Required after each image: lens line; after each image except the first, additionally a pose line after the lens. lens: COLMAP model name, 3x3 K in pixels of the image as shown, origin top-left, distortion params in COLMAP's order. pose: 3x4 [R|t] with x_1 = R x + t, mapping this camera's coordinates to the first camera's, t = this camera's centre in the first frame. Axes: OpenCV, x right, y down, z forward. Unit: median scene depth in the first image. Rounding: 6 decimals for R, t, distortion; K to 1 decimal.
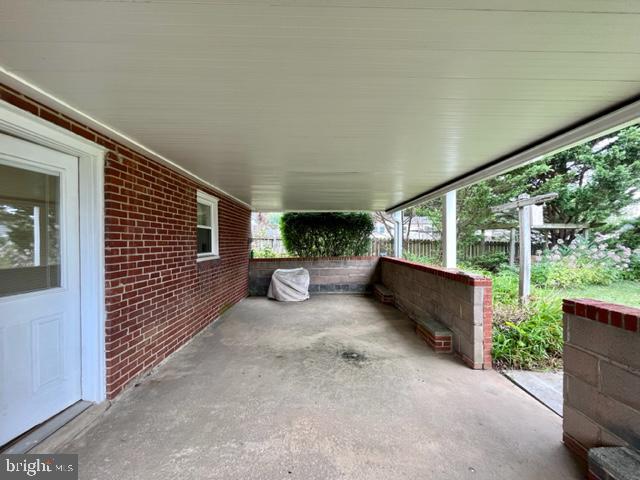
lens RADIAL K [[262.5, 0, 320.4], [0, 262.5, 242.0], [0, 0, 1]] dist [-0.000915, -0.000557]
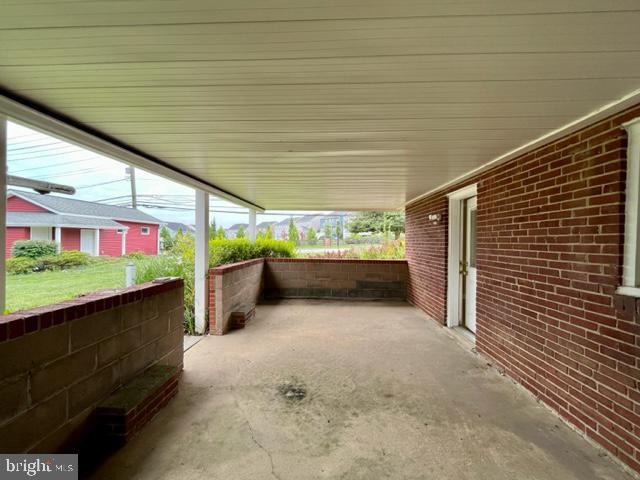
lens RADIAL K [[262.5, 0, 320.7], [0, 262.5, 241.5], [0, 0, 1]] dist [-0.000915, -0.000557]
pose [[-0.998508, -0.005443, 0.054331, 0.002386], [-0.005349, 0.999984, 0.001882, -0.009712], [-0.054340, 0.001589, -0.998521, 1.852994]]
